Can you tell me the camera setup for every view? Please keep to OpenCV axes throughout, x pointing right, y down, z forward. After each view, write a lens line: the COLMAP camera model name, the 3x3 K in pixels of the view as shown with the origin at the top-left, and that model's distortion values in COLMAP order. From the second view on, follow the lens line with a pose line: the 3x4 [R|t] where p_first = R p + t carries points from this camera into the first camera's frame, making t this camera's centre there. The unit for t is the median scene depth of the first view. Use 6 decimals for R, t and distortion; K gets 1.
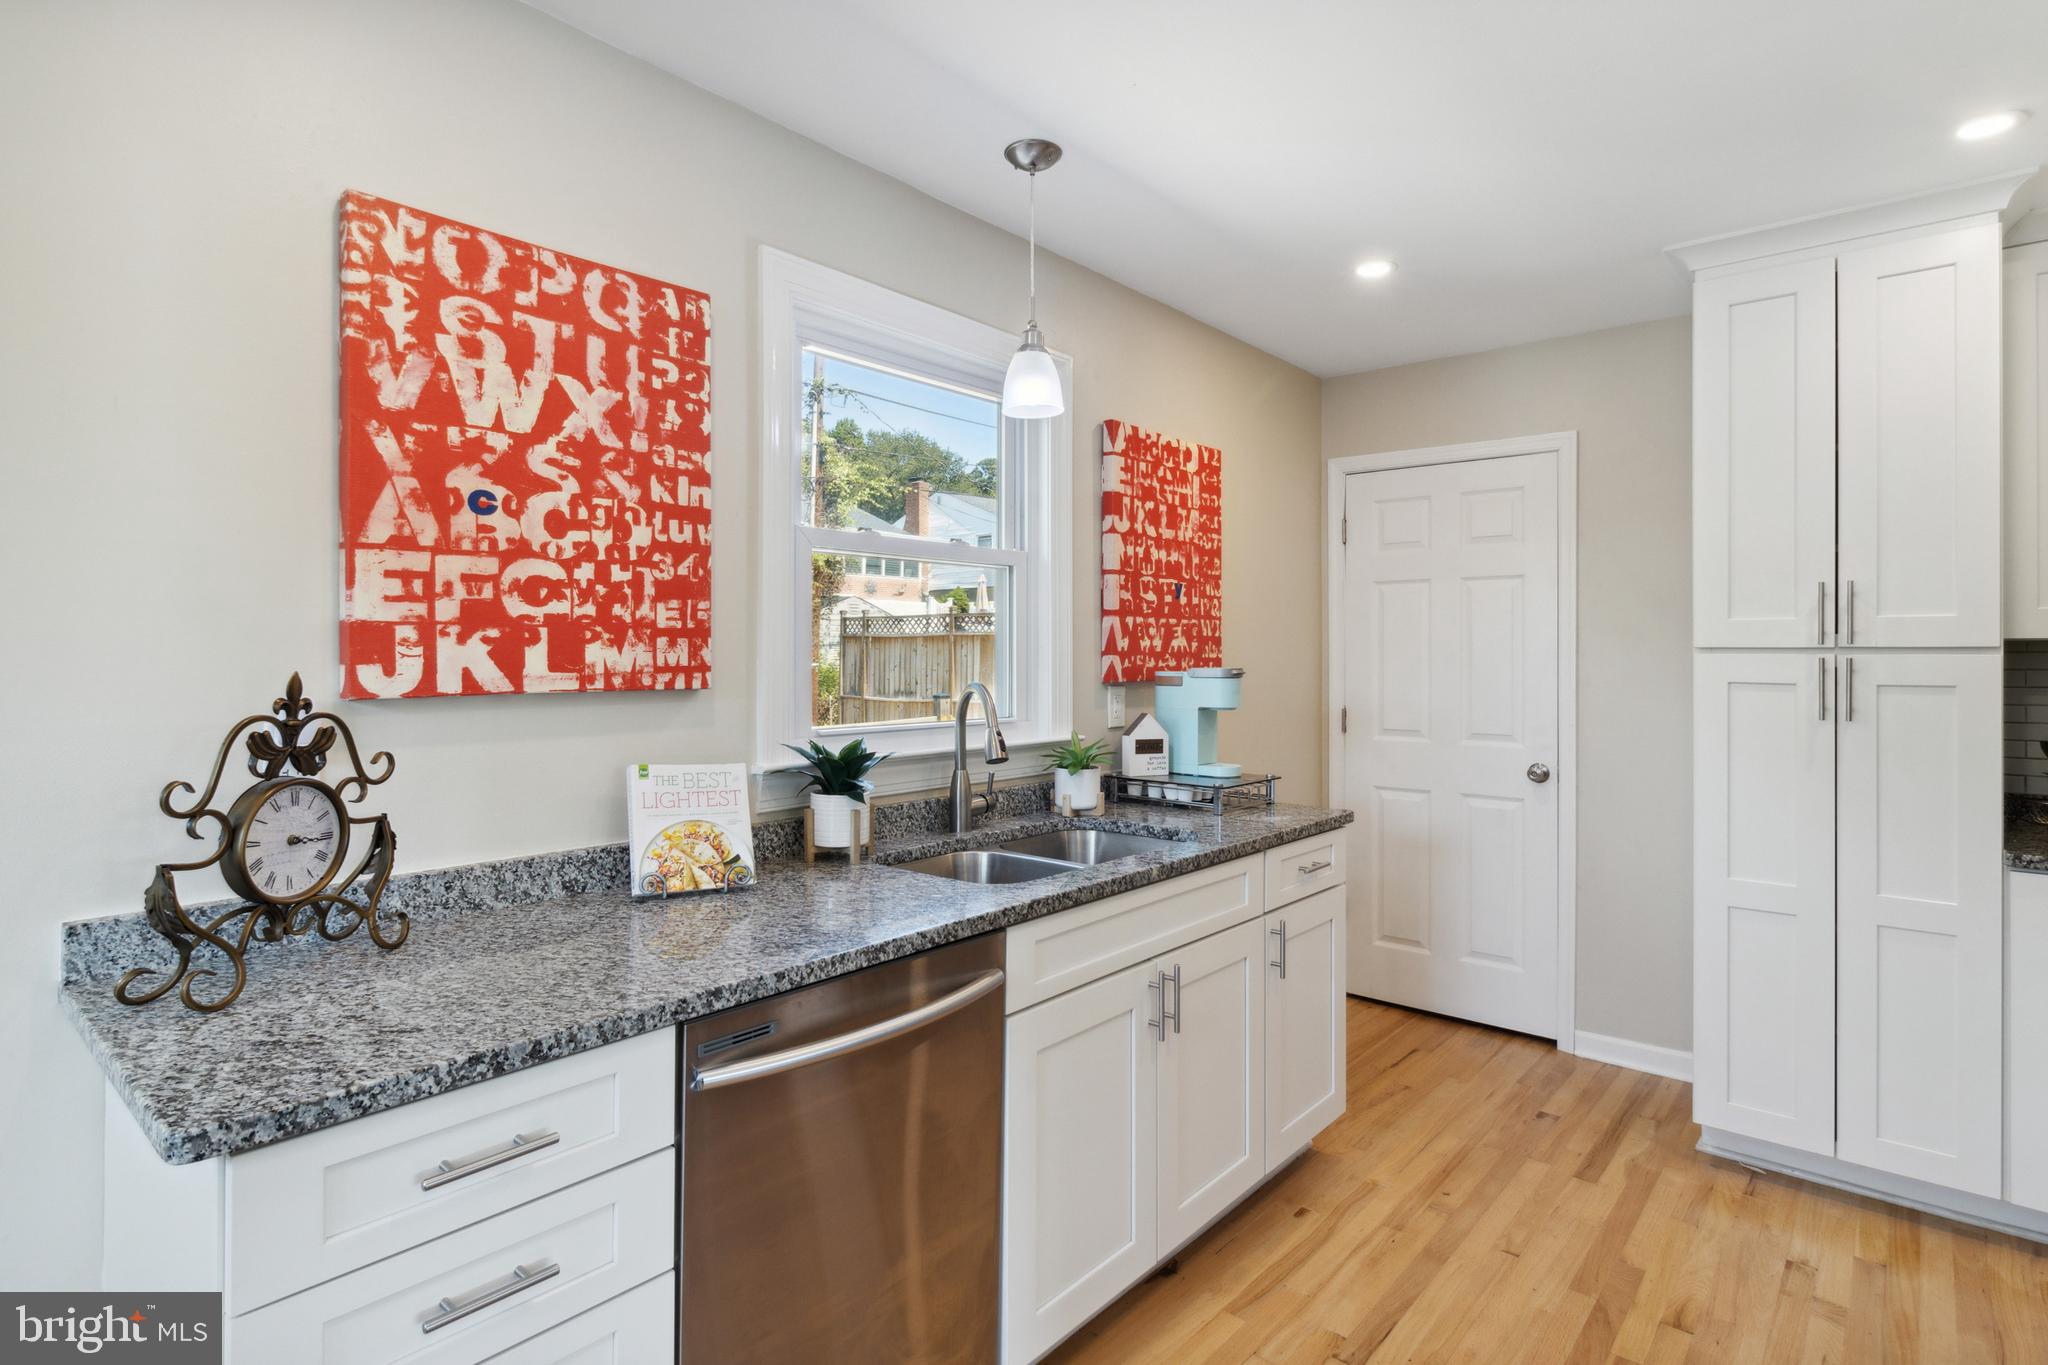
lens RADIAL K [[1050.8, 0, 990.5], [0, 1050.8, 652.0], [0, 0, 1]] dist [-0.001546, -0.000743]
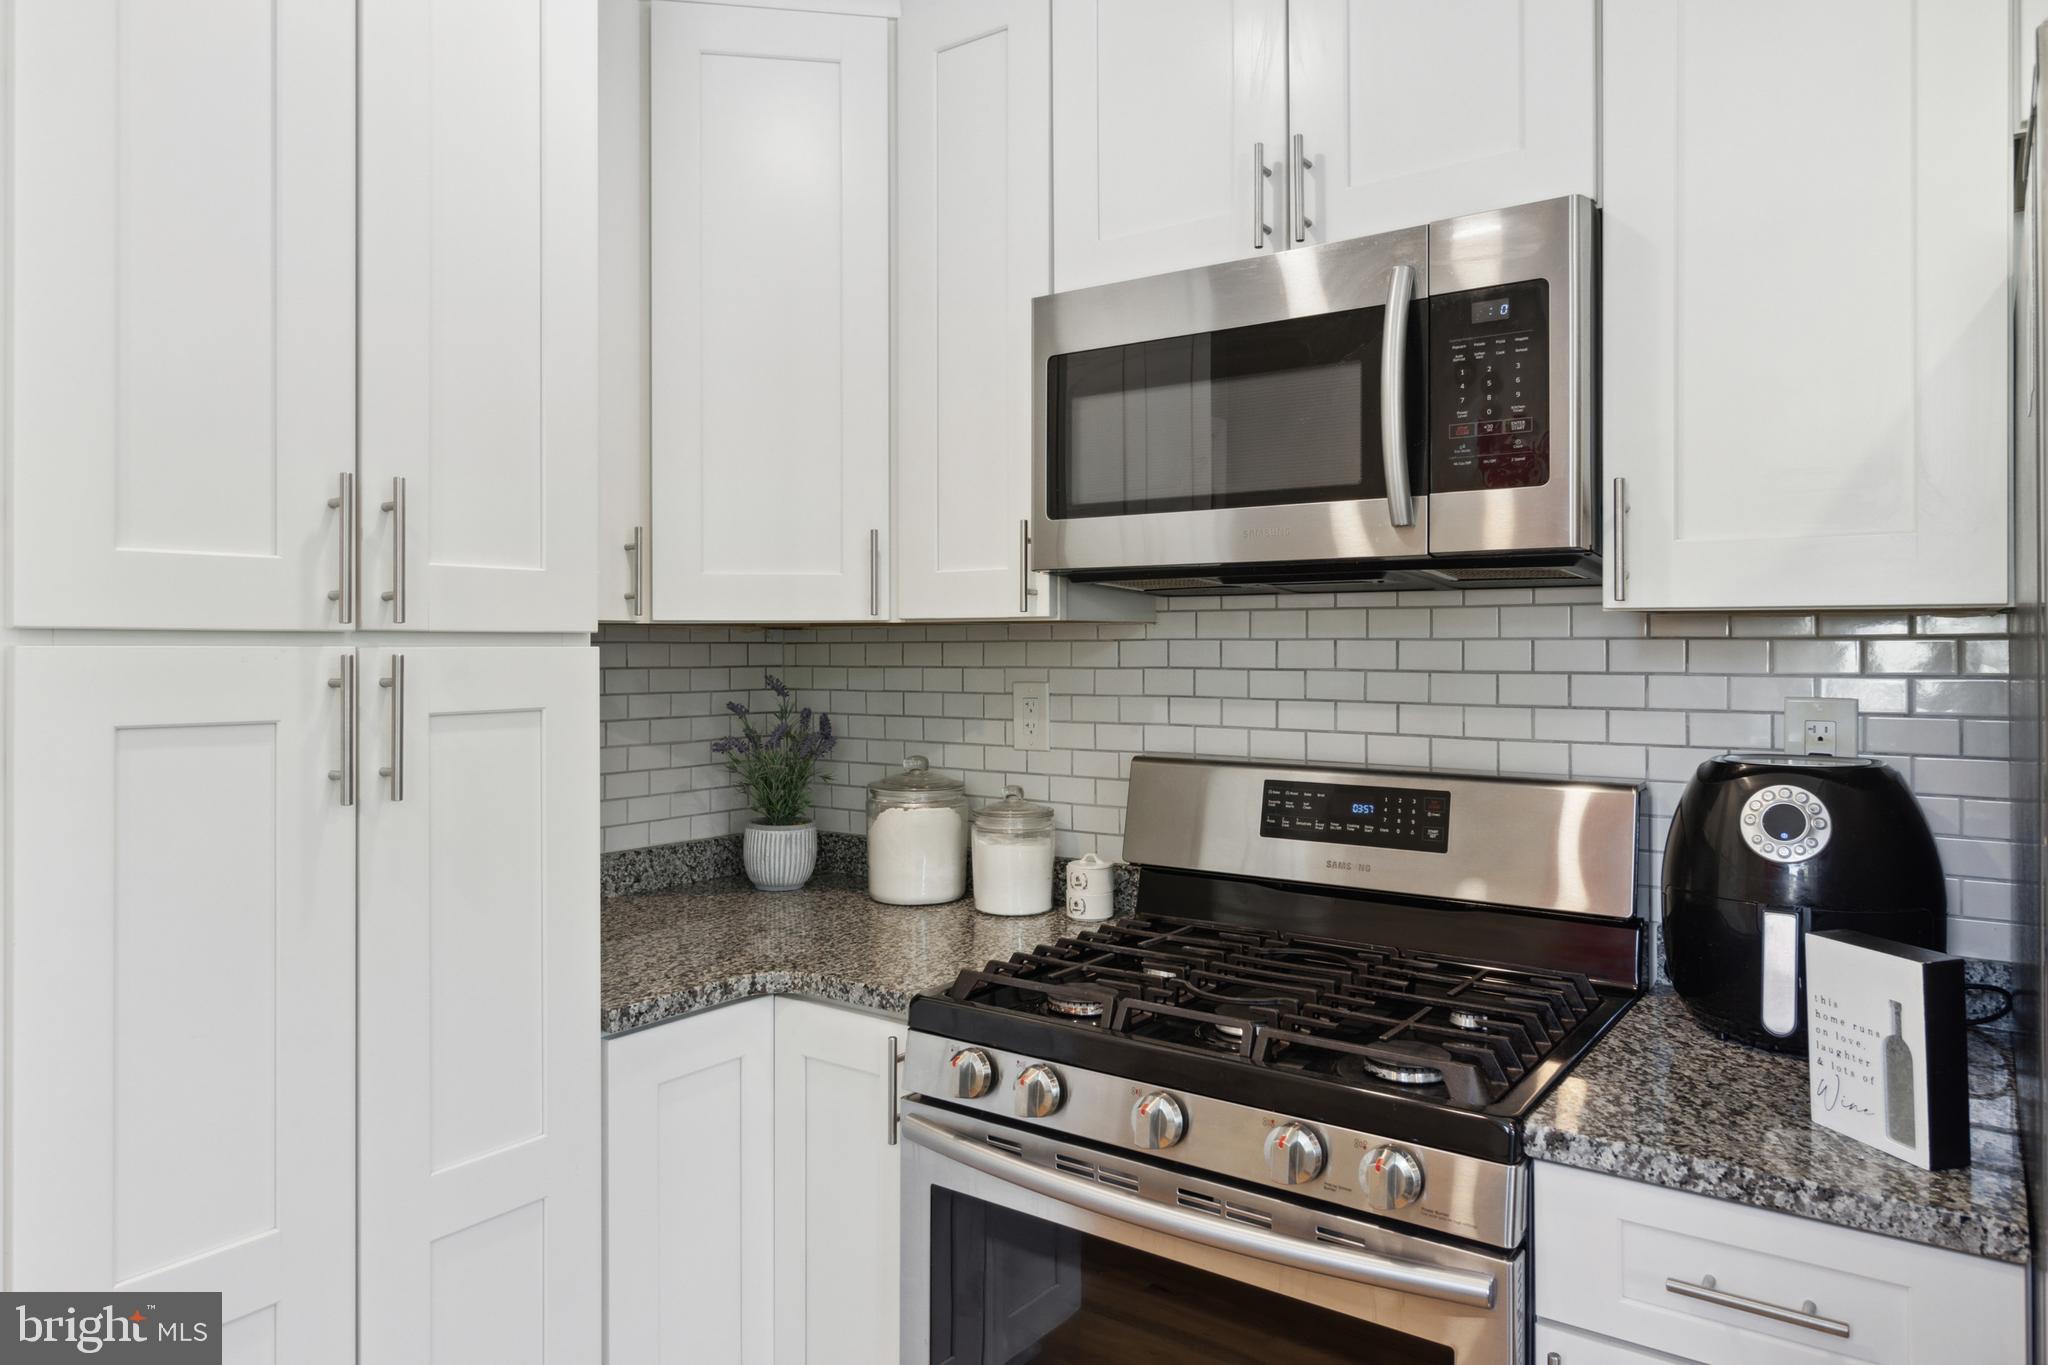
lens RADIAL K [[1319.5, 0, 1023.3], [0, 1319.5, 679.4], [0, 0, 1]] dist [0.001261, 0.000243]
pose [[-0.096640, -0.028220, 0.994919, 0.329209], [-0.004098, 0.999601, 0.027954, -0.001067], [-0.995311, -0.001376, -0.096717, 1.054714]]
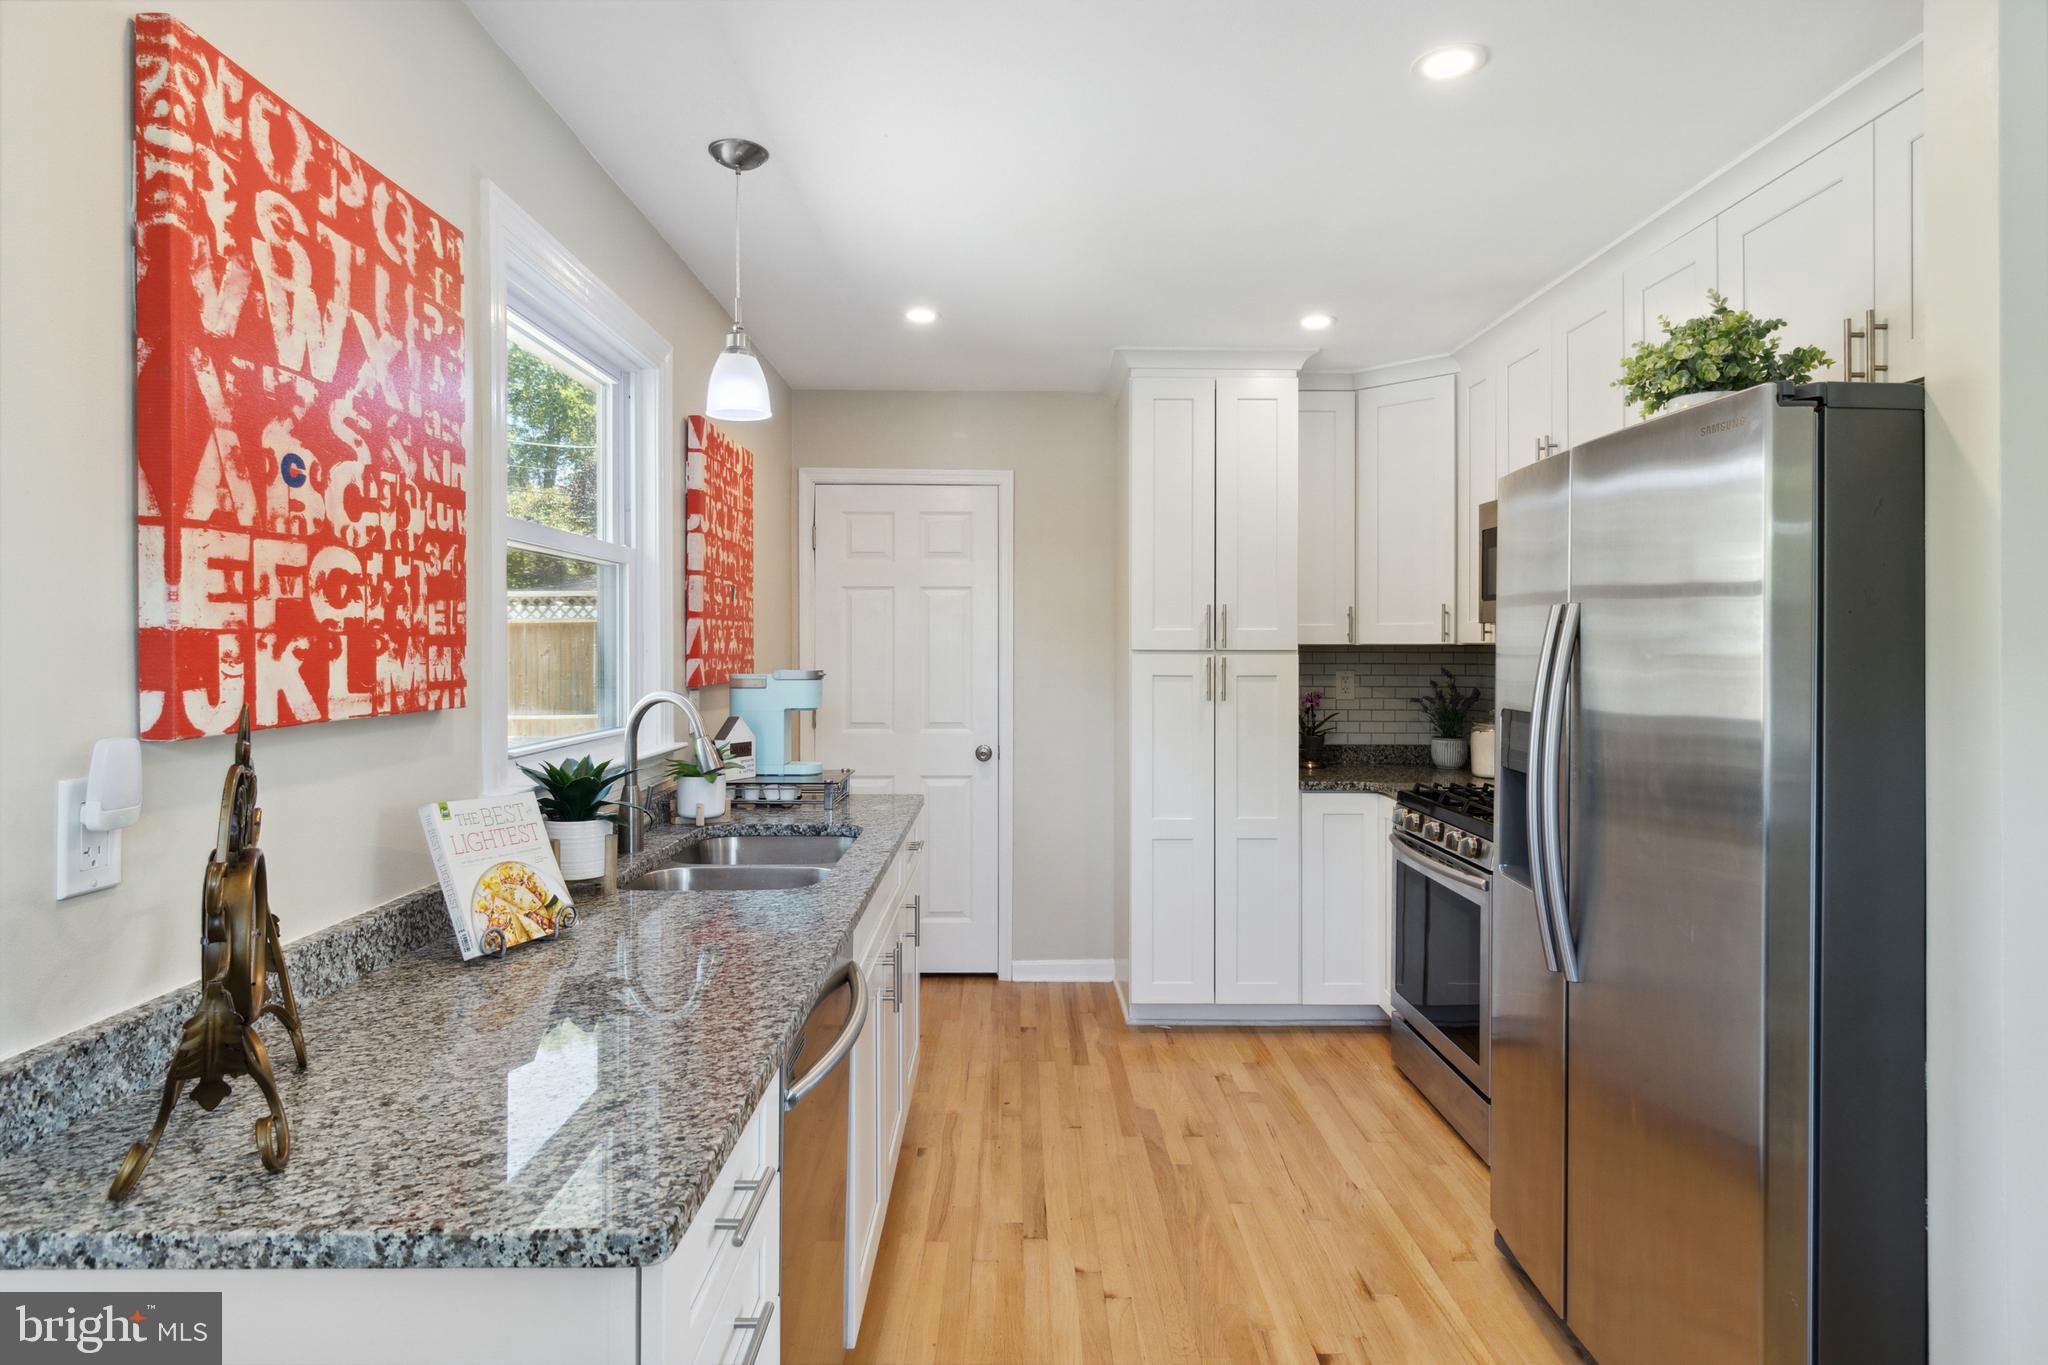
lens RADIAL K [[1124.0, 0, 1022.5], [0, 1124.0, 653.1], [0, 0, 1]] dist [0.000067, -0.001342]
pose [[0.739839, -0.004782, 0.672767, -0.580079], [-0.000474, 0.999971, 0.007629, -0.016119], [-0.672784, -0.005964, 0.739815, 0.046630]]
